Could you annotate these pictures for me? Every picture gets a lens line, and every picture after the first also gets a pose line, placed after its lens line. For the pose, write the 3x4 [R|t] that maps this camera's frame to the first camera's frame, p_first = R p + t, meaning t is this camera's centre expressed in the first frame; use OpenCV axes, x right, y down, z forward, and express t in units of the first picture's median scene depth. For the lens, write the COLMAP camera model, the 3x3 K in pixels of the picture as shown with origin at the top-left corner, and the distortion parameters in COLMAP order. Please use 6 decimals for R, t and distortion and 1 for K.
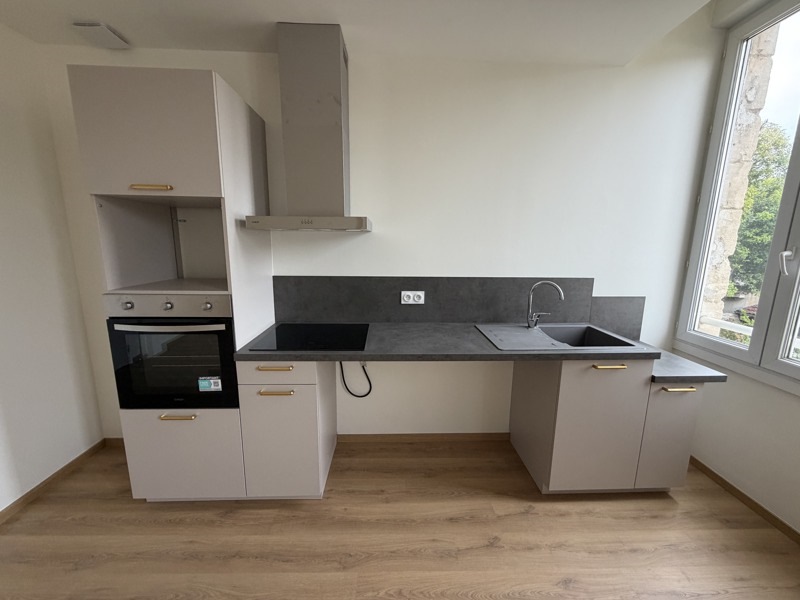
lens RADIAL K [[320.9, 0, 395.1], [0, 320.9, 299.6], [0, 0, 1]] dist [0.000404, 0.000098]
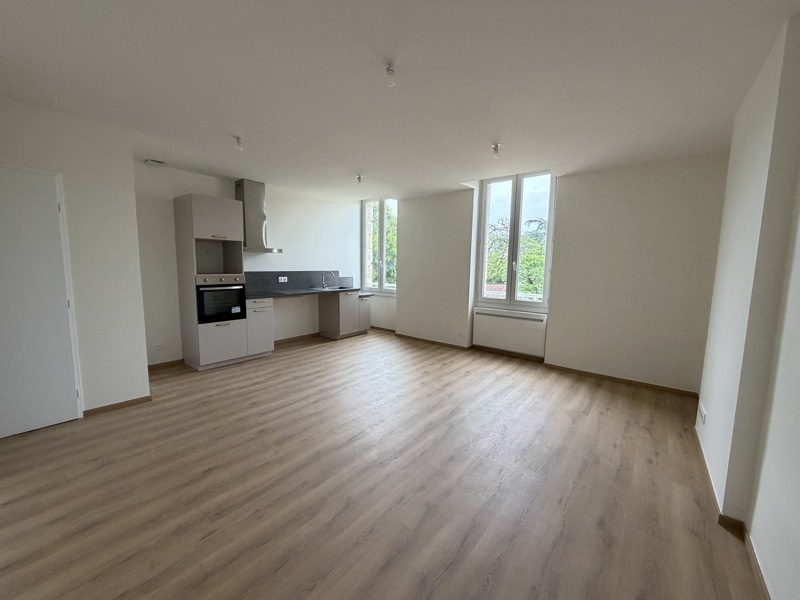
lens RADIAL K [[312.5, 0, 404.2], [0, 312.5, 299.4], [0, 0, 1]] dist [-0.000784, 0.000045]
pose [[0.636710, -0.091716, 0.765630, -1.535989], [0.136135, 0.990675, 0.005463, 0.328447], [-0.758991, 0.100750, 0.643259, -1.599262]]
